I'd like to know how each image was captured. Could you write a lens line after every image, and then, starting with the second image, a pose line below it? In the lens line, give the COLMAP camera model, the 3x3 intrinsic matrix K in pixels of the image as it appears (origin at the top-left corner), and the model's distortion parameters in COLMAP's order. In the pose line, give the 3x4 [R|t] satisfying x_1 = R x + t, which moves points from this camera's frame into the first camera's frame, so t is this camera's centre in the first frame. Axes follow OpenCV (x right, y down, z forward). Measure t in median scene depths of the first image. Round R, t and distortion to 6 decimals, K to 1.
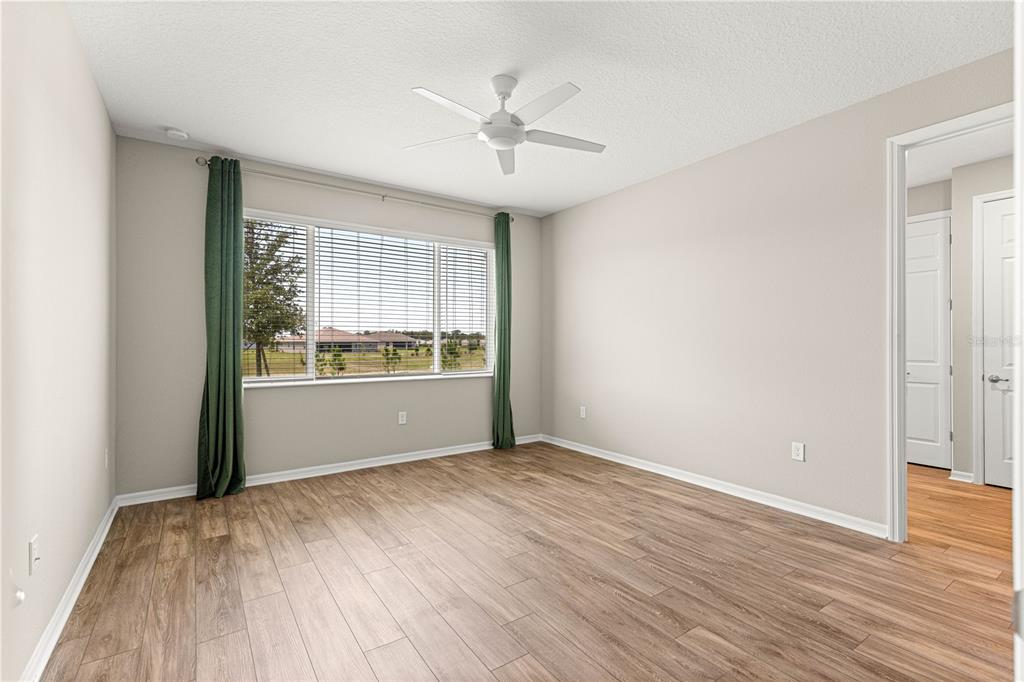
lens RADIAL K [[469.7, 0, 517.3], [0, 469.7, 341.7], [0, 0, 1]] dist [0.004288, -0.000270]
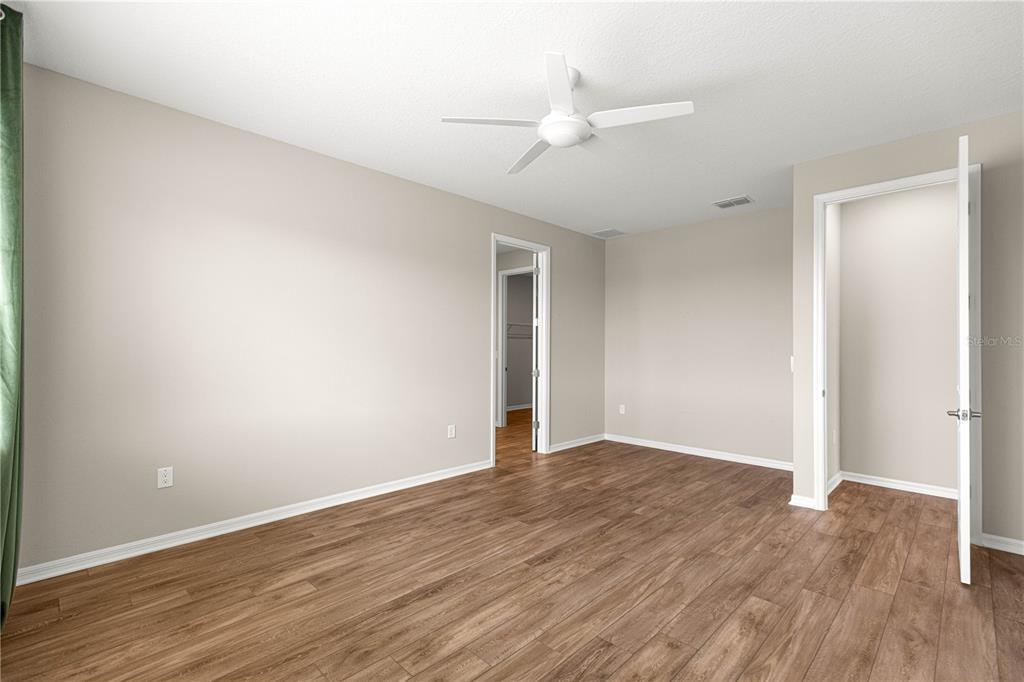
lens RADIAL K [[469.7, 0, 517.3], [0, 469.7, 342.7], [0, 0, 1]] dist [0.004288, -0.000270]
pose [[-0.197958, 0.007289, 0.980183, -0.747109], [-0.004149, 0.999957, -0.008273, -0.013619], [-0.980202, -0.005704, -0.197920, 1.035715]]
